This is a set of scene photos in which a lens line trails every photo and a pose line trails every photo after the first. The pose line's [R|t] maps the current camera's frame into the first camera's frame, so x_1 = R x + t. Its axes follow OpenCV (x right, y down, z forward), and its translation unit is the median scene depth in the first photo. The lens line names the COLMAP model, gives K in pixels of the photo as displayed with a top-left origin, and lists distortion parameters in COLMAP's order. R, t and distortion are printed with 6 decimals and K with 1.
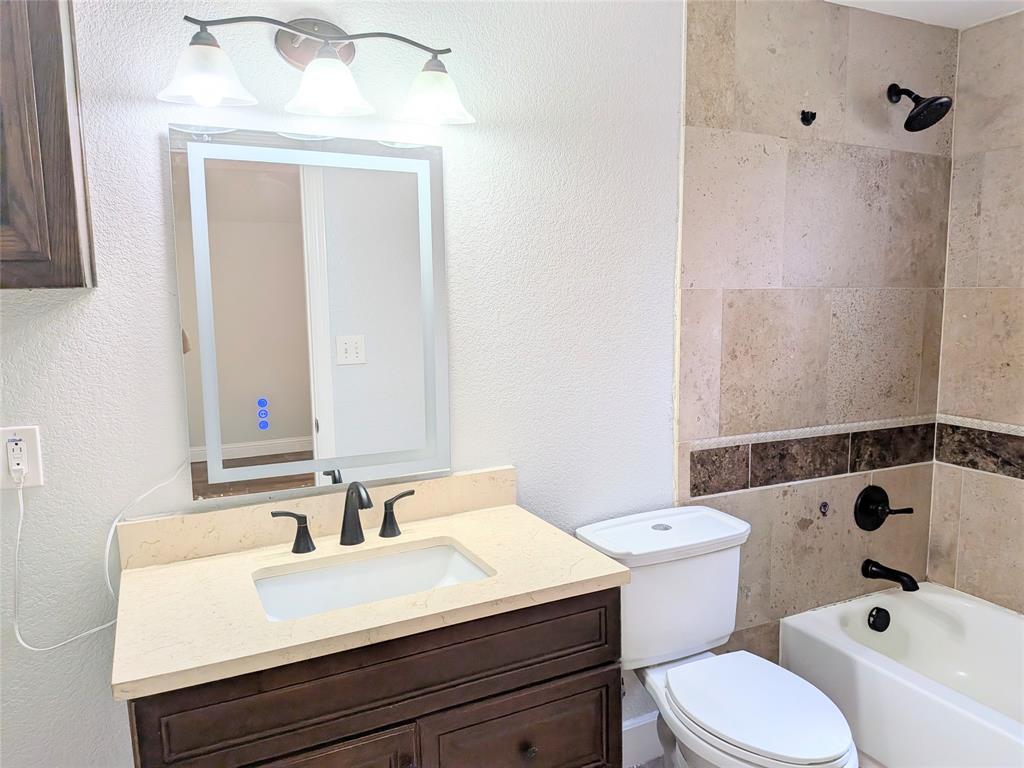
lens RADIAL K [[736.4, 0, 514.8], [0, 736.4, 381.6], [0, 0, 1]] dist [0.012103, -0.021652]
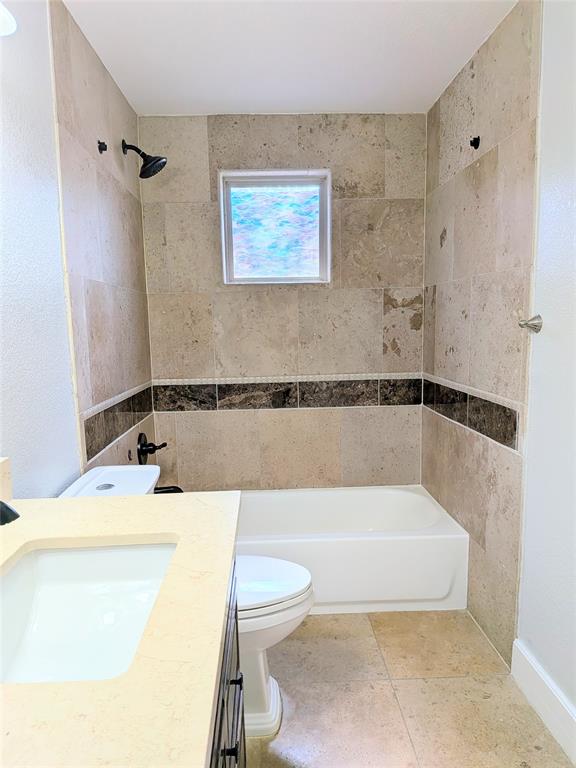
lens RADIAL K [[552.3, 0, 286.0], [0, 552.3, 394.4], [0, 0, 1]] dist [0.012103, -0.021652]
pose [[0.426551, -0.118987, 0.896603, -0.326082], [0.119805, 0.990007, 0.074386, 0.024594], [-0.896493, 0.075688, 0.436544, 0.303119]]
